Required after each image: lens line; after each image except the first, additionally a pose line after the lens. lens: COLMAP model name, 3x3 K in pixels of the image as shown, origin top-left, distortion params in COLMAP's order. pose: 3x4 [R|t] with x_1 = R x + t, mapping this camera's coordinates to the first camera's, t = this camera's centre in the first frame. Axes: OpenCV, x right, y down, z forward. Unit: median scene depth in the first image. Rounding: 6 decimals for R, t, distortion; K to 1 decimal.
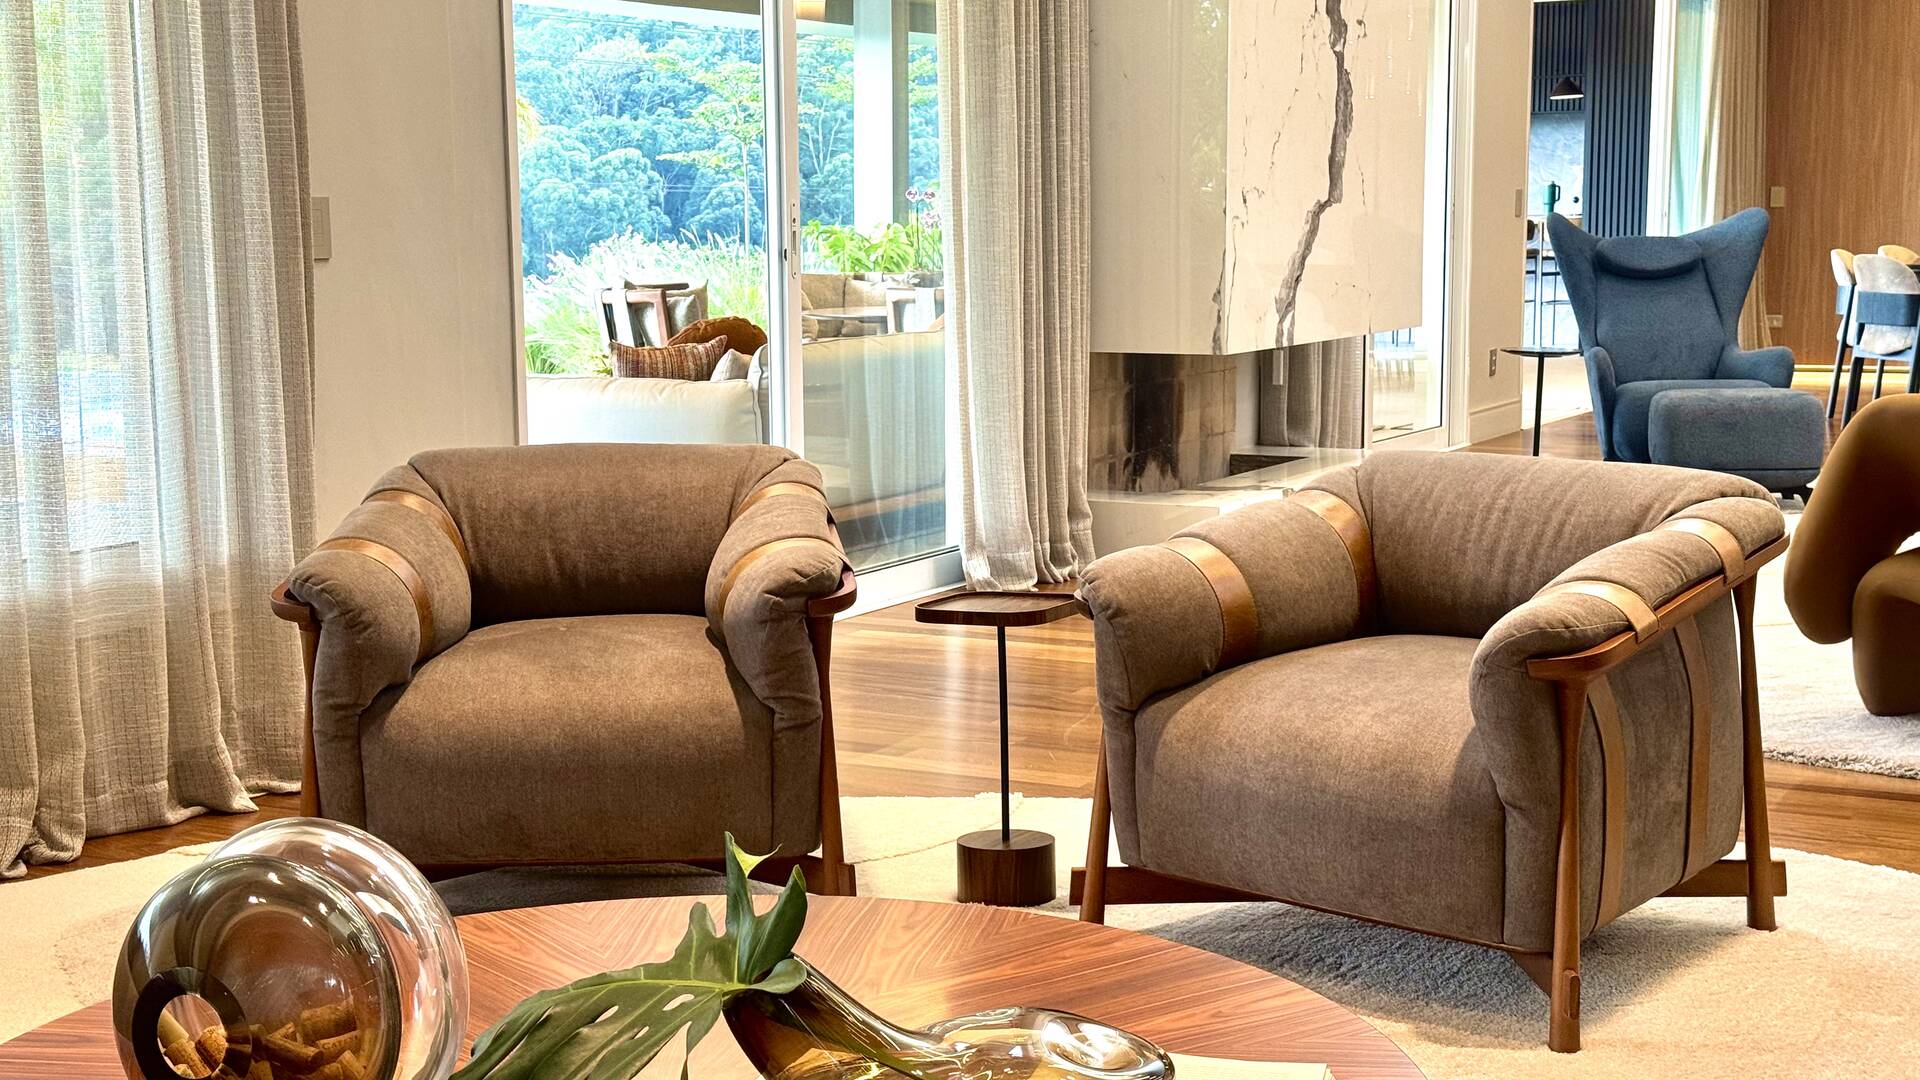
lens RADIAL K [[2645.7, 0, 960.0], [0, 2645.7, 540.0], [0, 0, 1]] dist [0.154499, -0.053119]
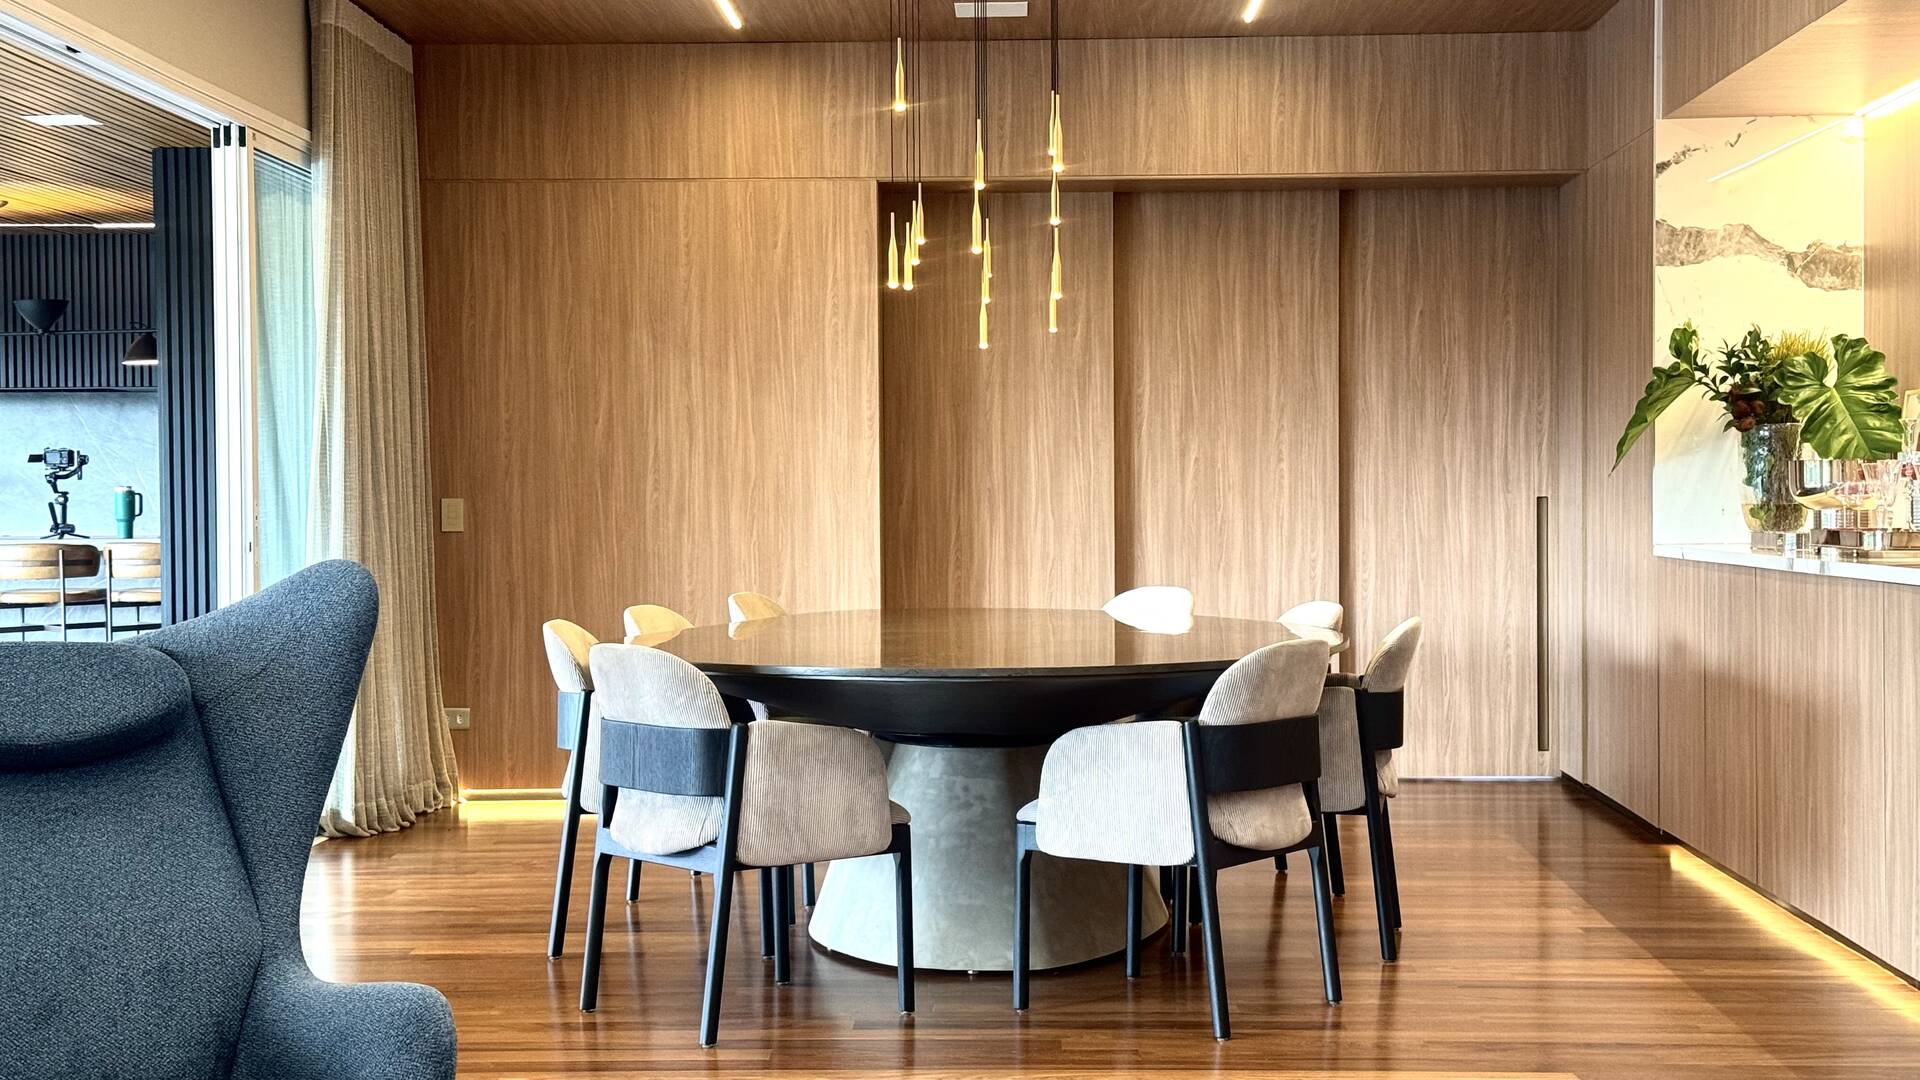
lens RADIAL K [[2645.7, 0, 960.0], [0, 2645.7, 540.0], [0, 0, 1]] dist [0.154499, -0.053119]
pose [[0.891904, -0.004728, 0.452200, 0.141422], [0.056072, 0.993385, -0.100207, -0.058194], [-0.448735, 0.114731, 0.886270, 0.438379]]
